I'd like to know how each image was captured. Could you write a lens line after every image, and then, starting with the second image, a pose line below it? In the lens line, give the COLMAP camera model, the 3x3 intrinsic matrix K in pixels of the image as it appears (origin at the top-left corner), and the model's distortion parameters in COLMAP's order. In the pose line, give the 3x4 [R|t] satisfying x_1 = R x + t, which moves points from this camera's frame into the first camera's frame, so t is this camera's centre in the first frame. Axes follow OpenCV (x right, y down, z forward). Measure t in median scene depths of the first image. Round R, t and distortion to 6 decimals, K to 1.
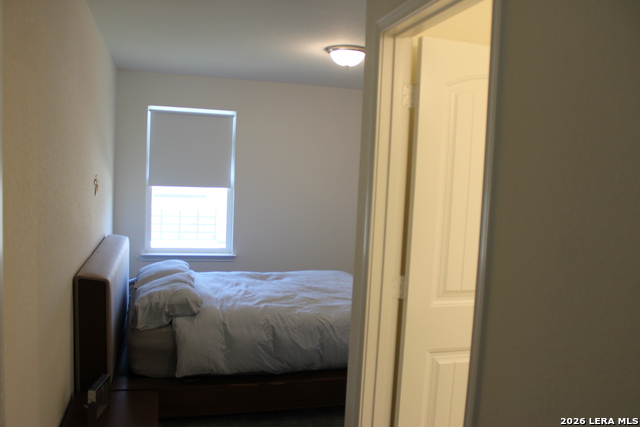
lens RADIAL K [[536.8, 0, 322.0], [0, 536.8, 216.0], [0, 0, 1]] dist [-0.162992, 0.147476]
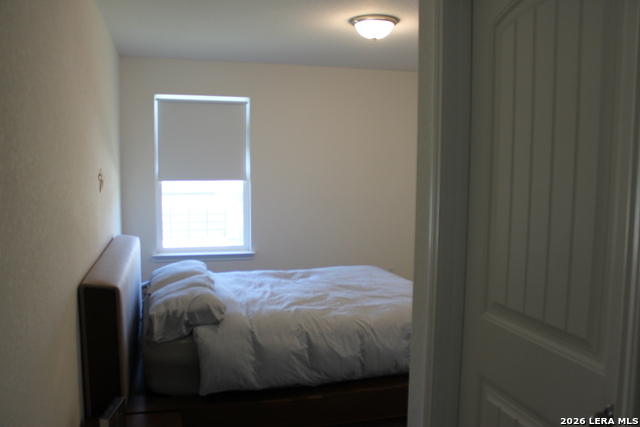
lens RADIAL K [[536.8, 0, 322.0], [0, 536.8, 216.0], [0, 0, 1]] dist [-0.162992, 0.147476]
pose [[0.999252, -0.035616, -0.015098, -0.044016], [0.035796, 0.999289, 0.011832, 0.004836], [0.014666, -0.012364, 0.999816, 0.113335]]
